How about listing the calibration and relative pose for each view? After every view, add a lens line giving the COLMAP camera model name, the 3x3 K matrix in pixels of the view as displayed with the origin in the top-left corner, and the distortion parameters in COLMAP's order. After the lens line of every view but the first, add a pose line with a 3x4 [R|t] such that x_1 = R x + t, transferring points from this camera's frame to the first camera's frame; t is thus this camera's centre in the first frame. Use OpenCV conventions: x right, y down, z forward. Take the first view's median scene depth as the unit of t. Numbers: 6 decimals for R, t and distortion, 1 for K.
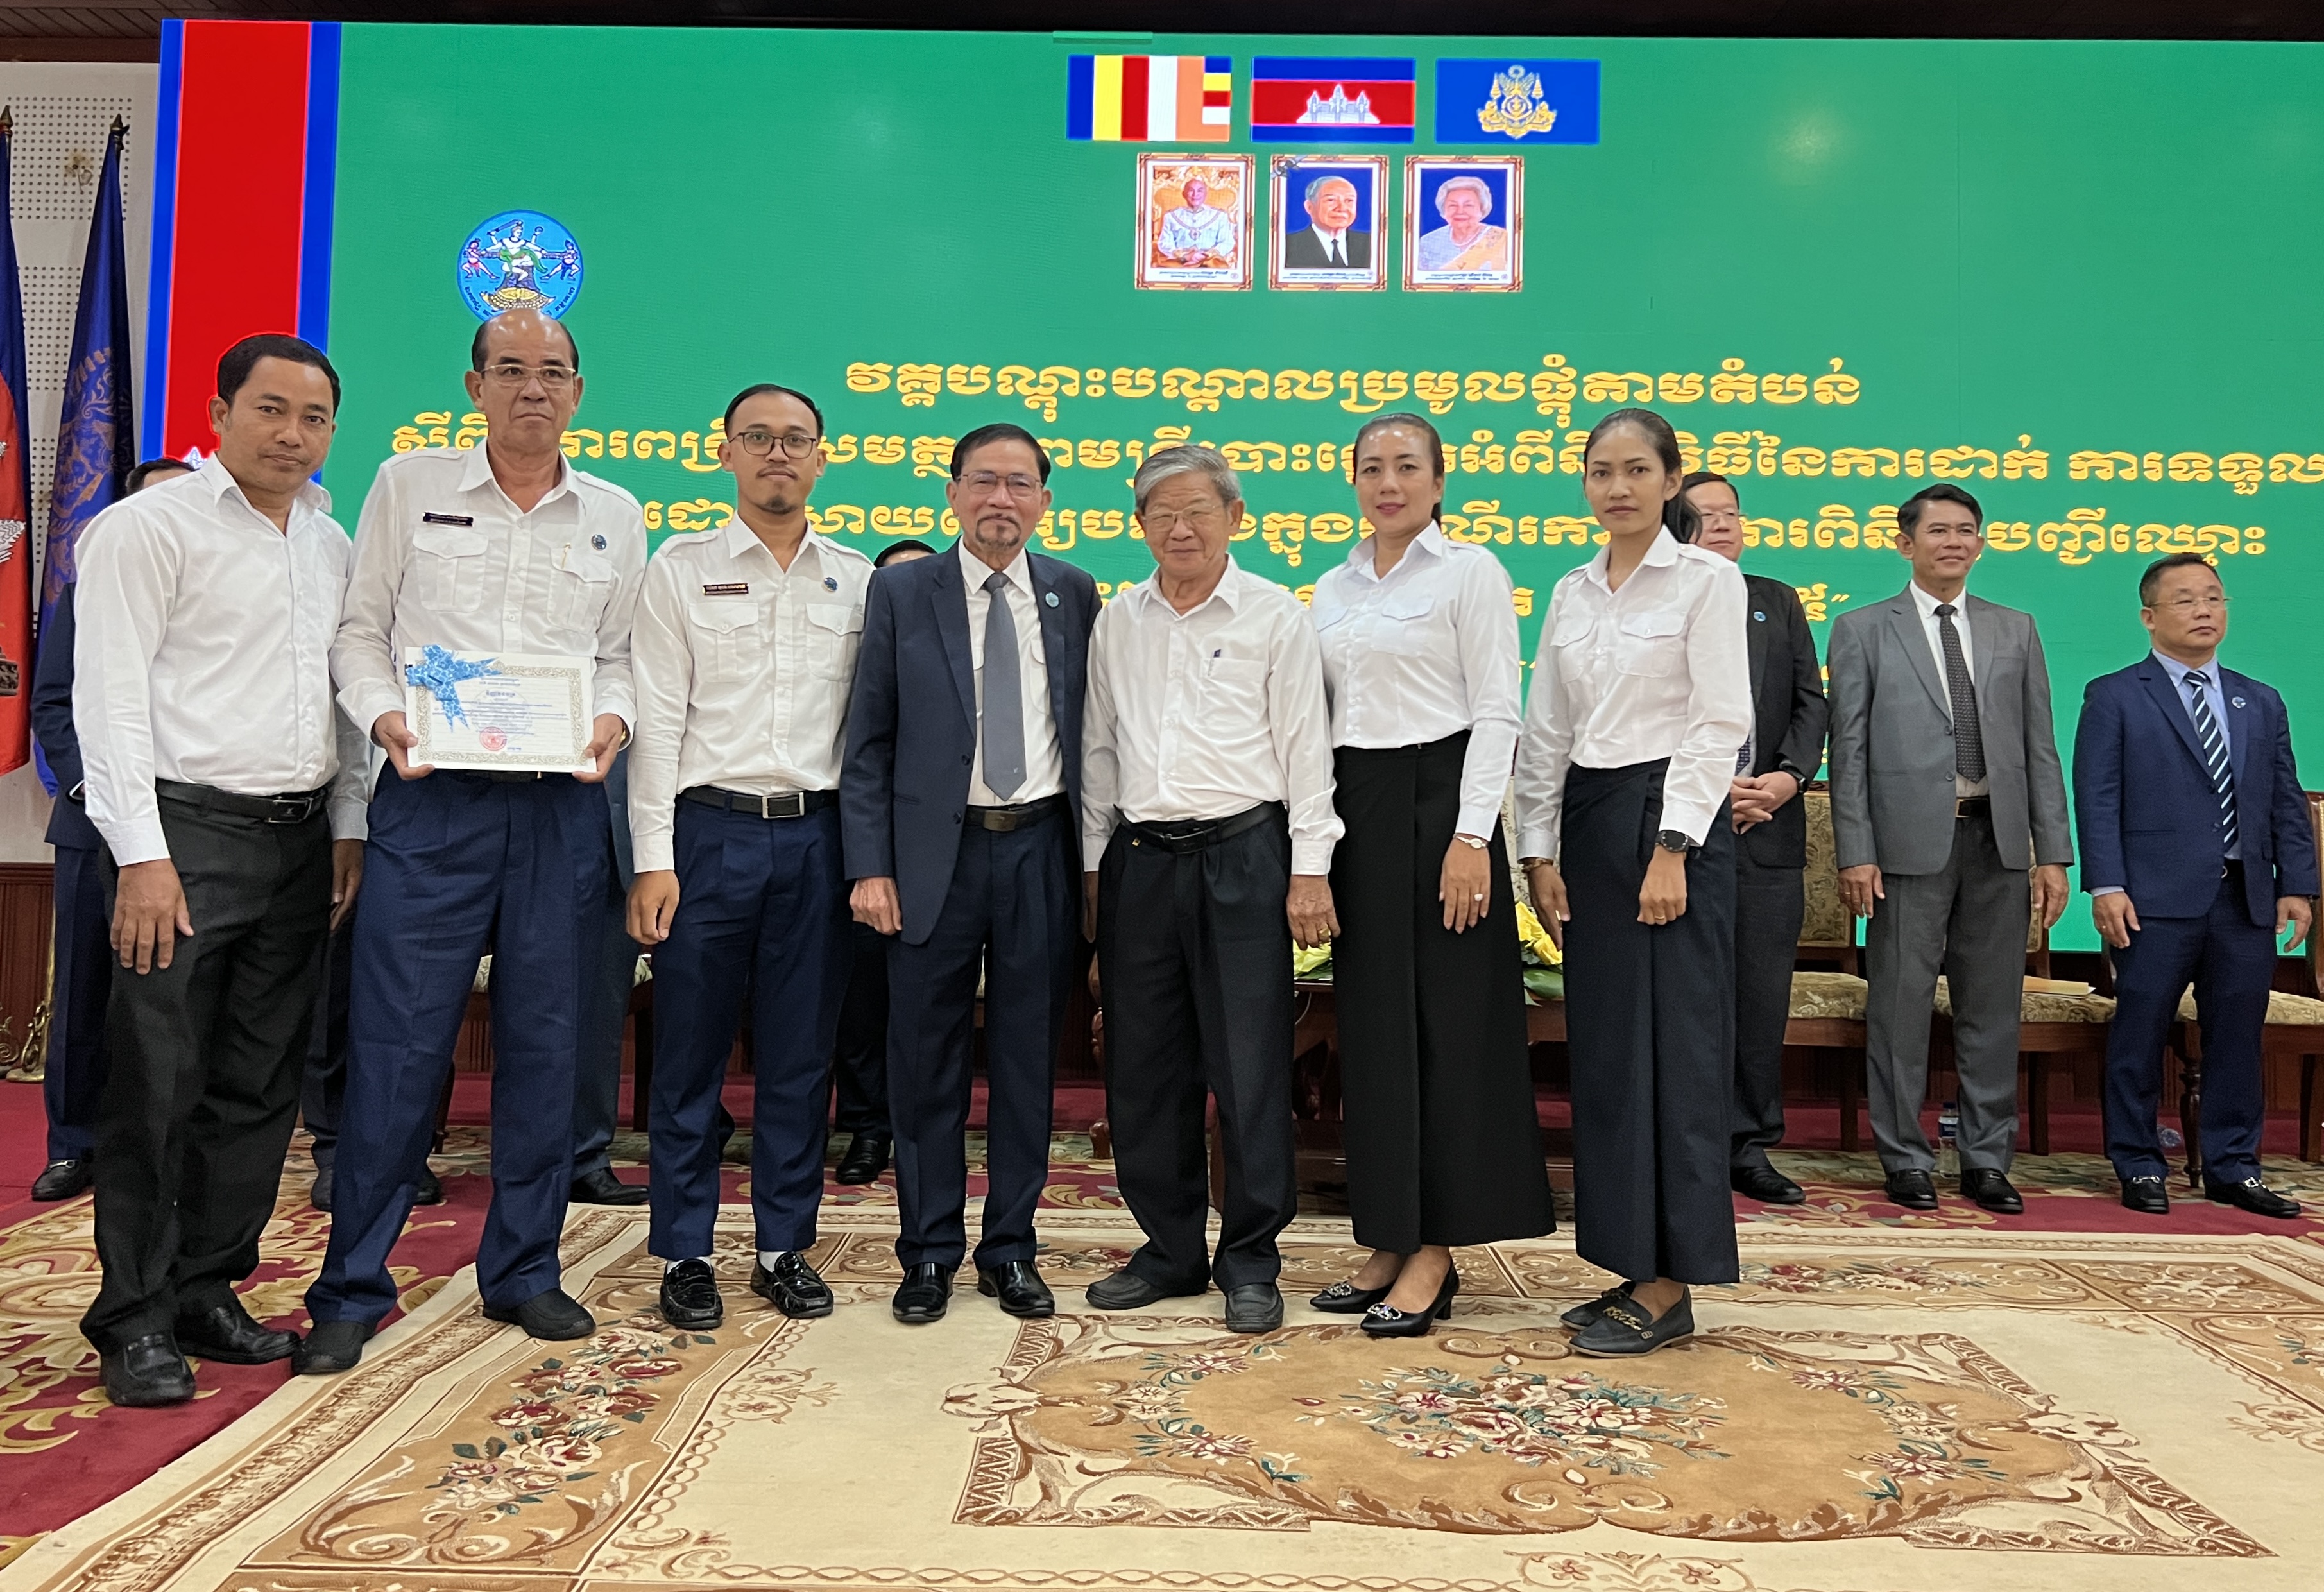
lens RADIAL K [[1953.5, 0, 1152.1], [0, 1953.5, 695.0], [0, 0, 1]] dist [0.041430, -0.032342]
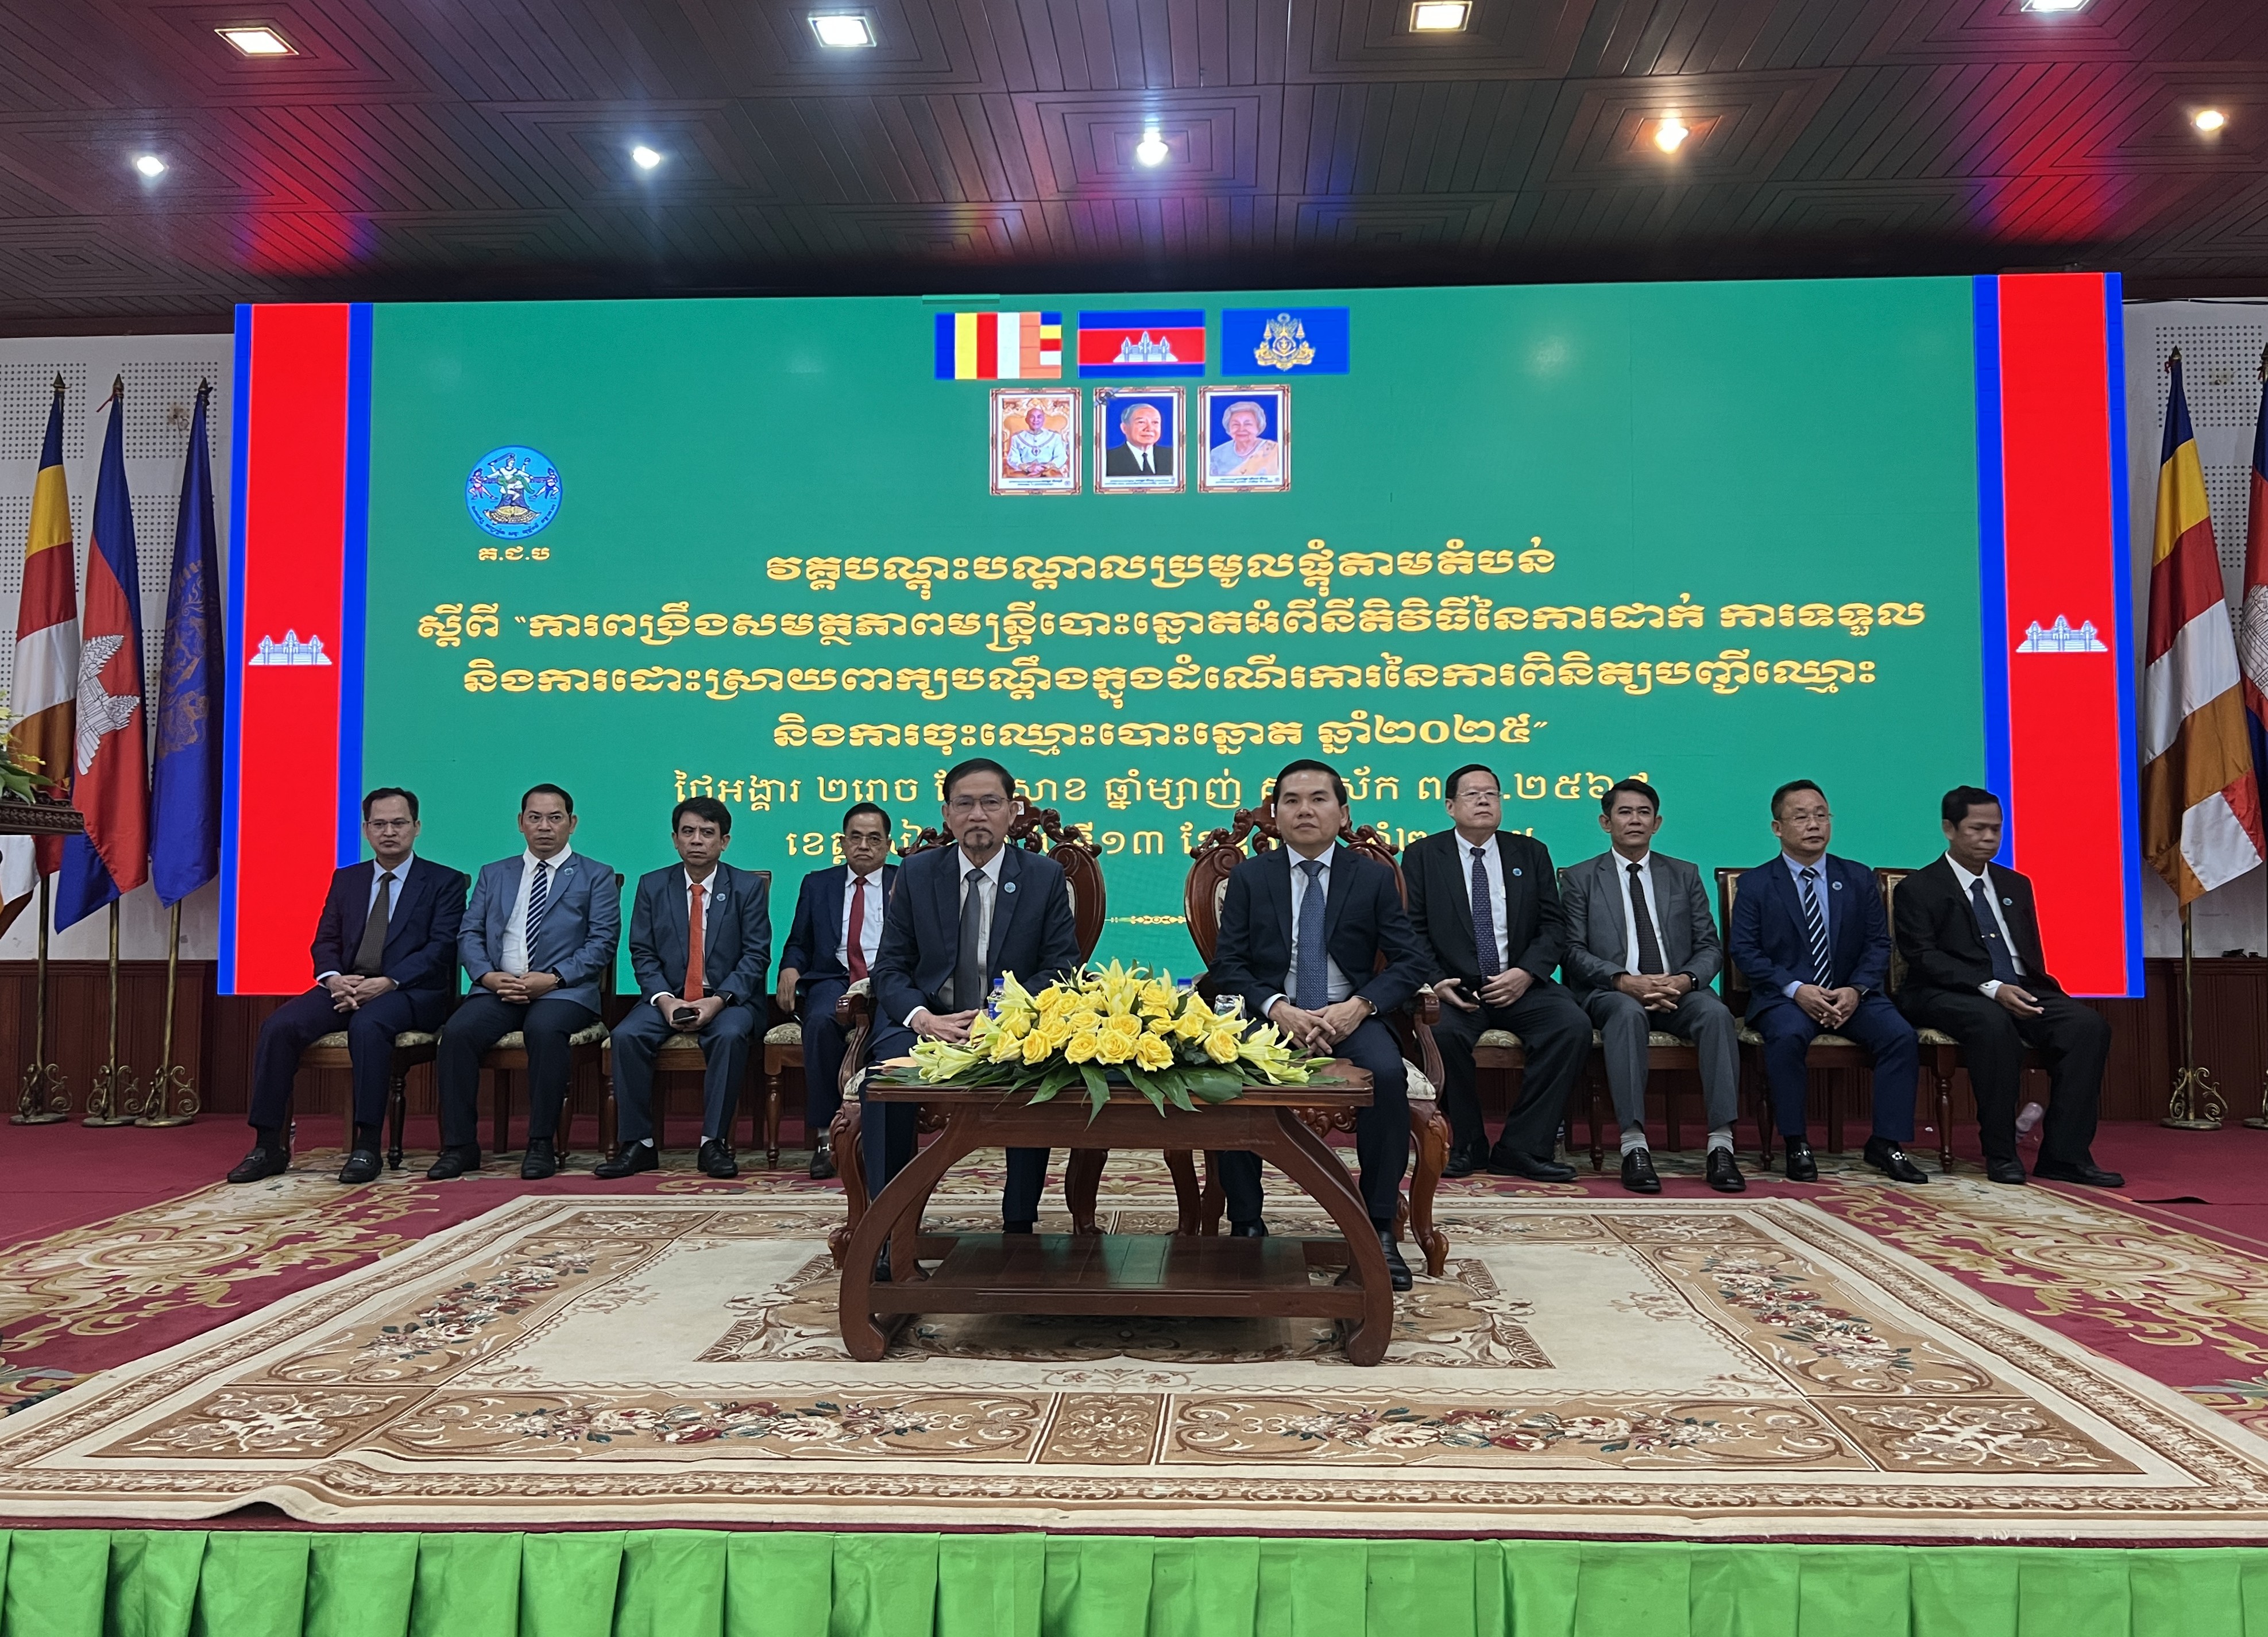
lens RADIAL K [[1727.1, 0, 1134.0], [0, 1727.1, 818.5], [0, 0, 1]] dist [0.068462, -0.079131]
pose [[0.999397, -0.021253, -0.027453, 0.113673], [0.021451, 0.999746, 0.006926, -0.001652], [0.027299, -0.007510, 0.999599, -0.136619]]
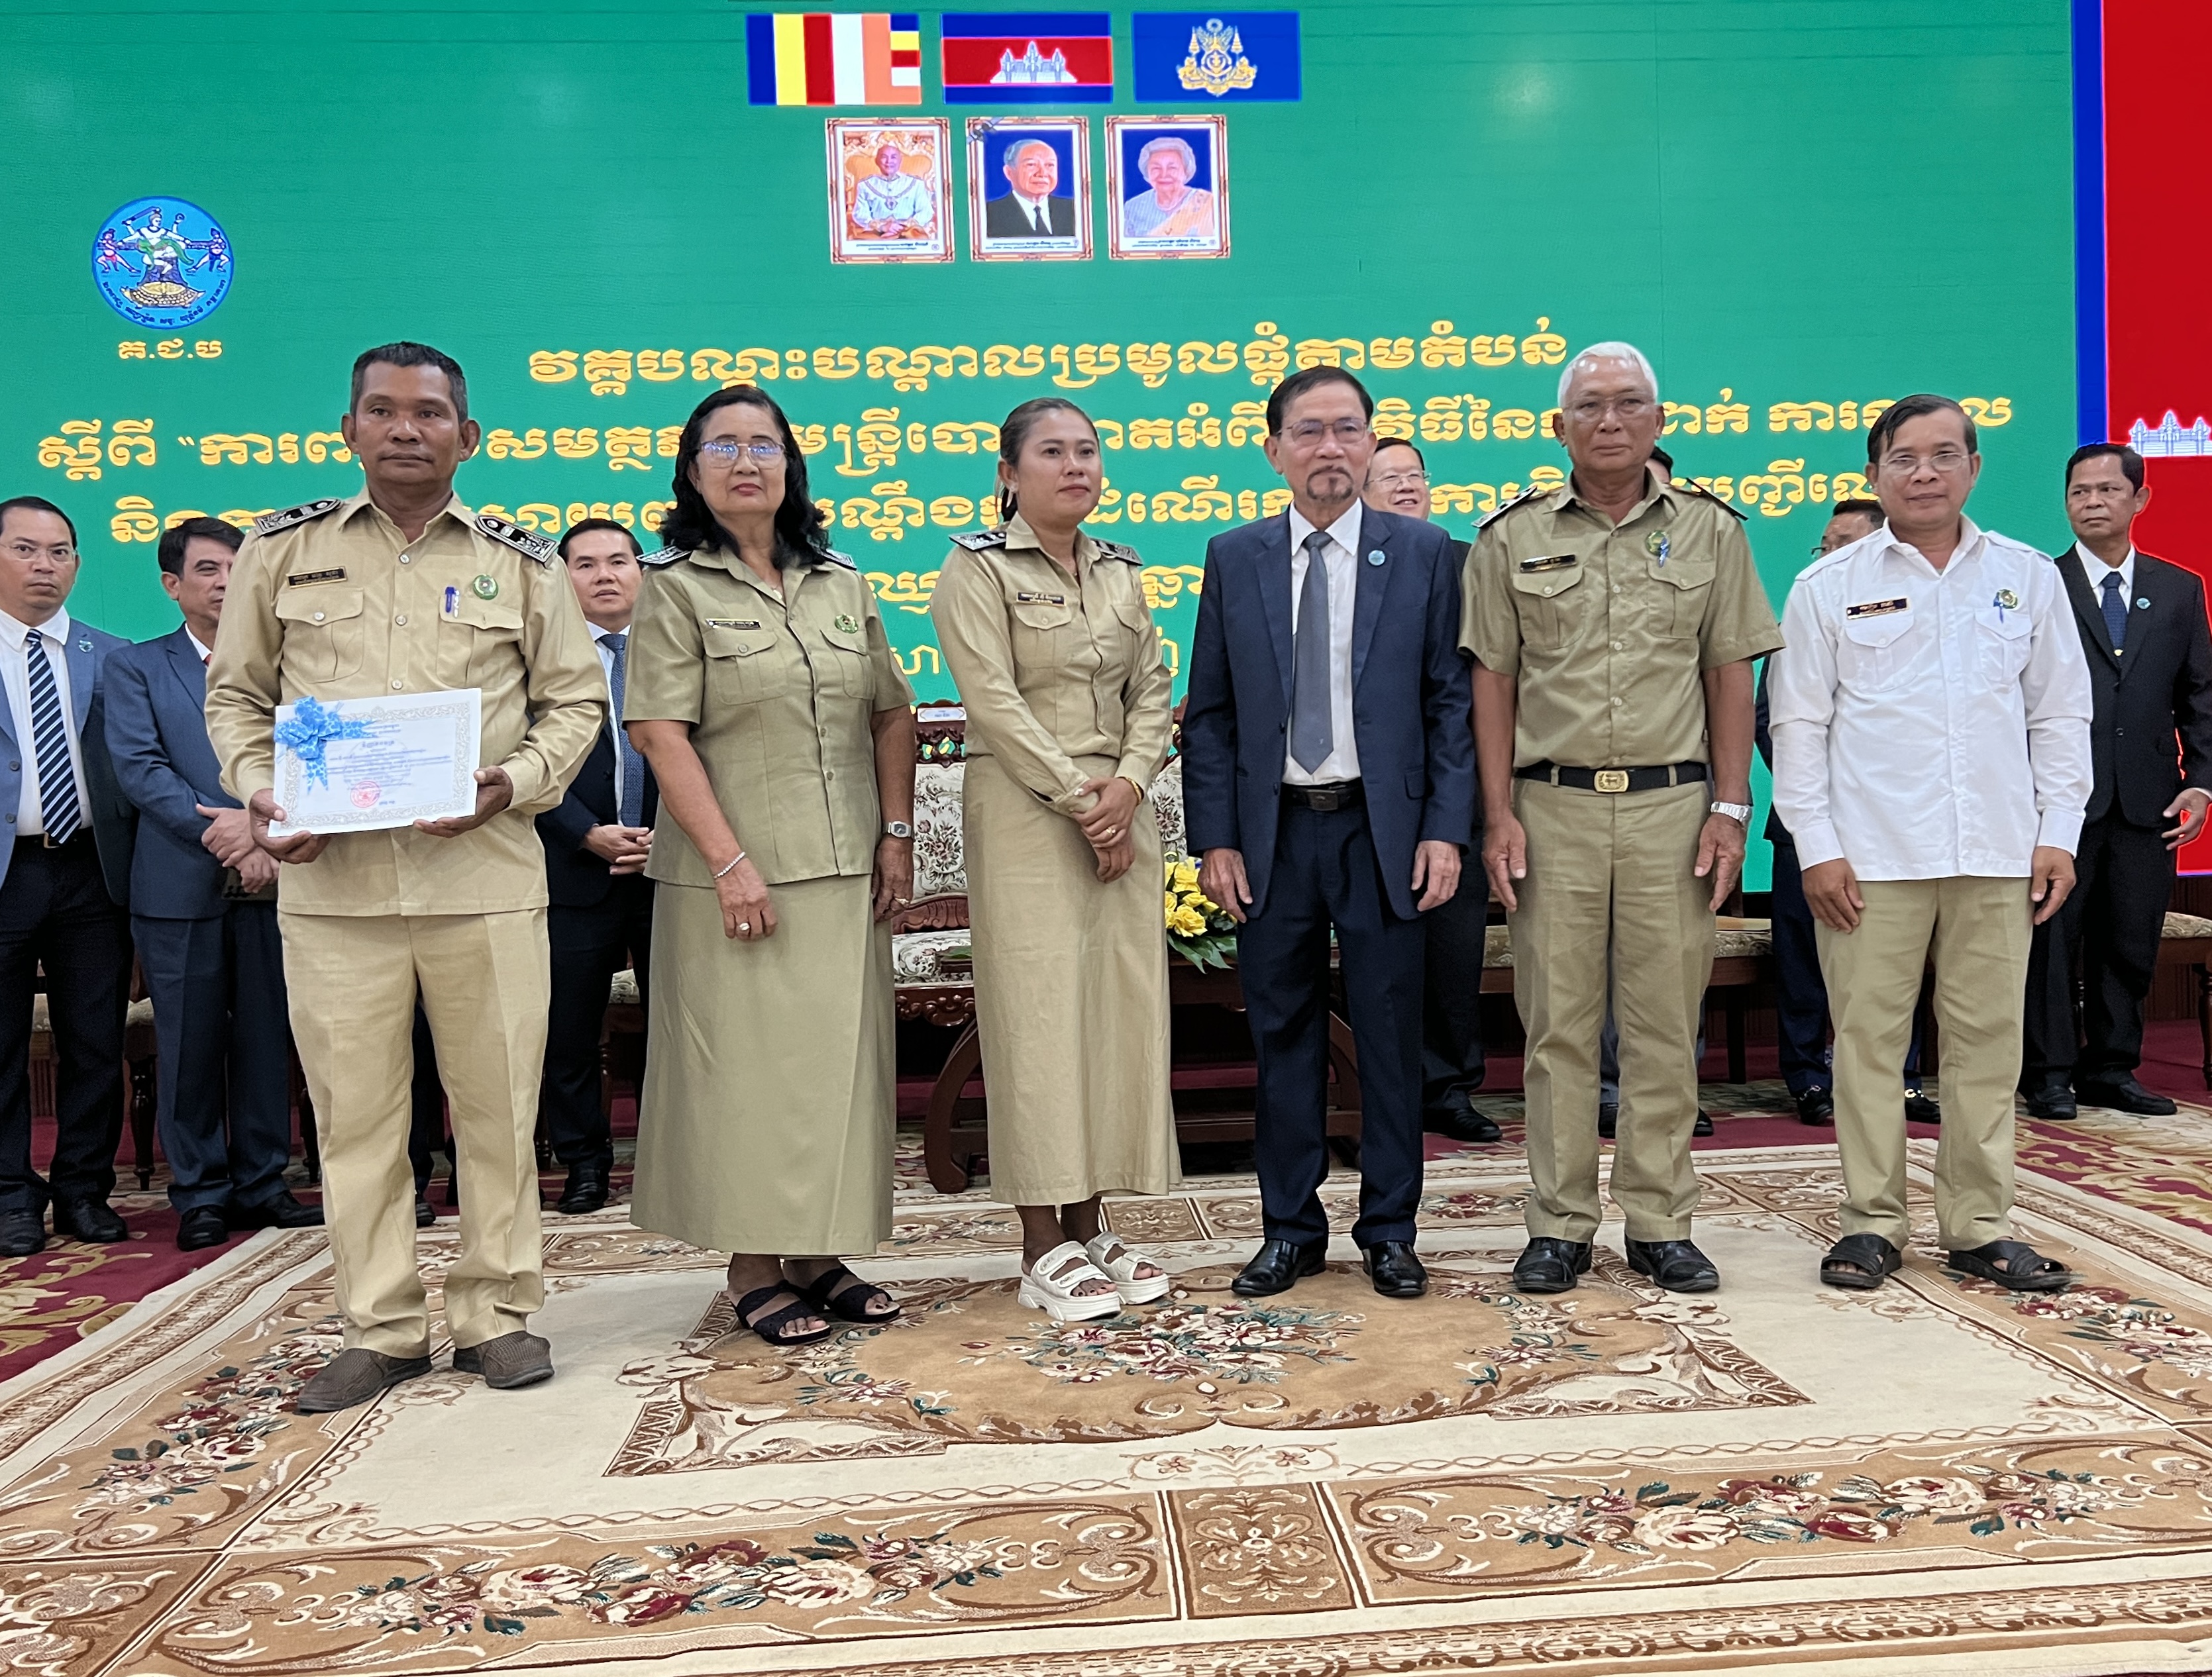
lens RADIAL K [[2008.6, 0, 1159.6], [0, 2008.6, 888.3], [0, 0, 1]] dist [0.055188, -0.057060]
pose [[0.994356, -0.057144, 0.089390, 0.045494], [0.048218, 0.993918, 0.099010, 0.006301], [-0.094504, -0.094141, 0.991063, -0.027621]]
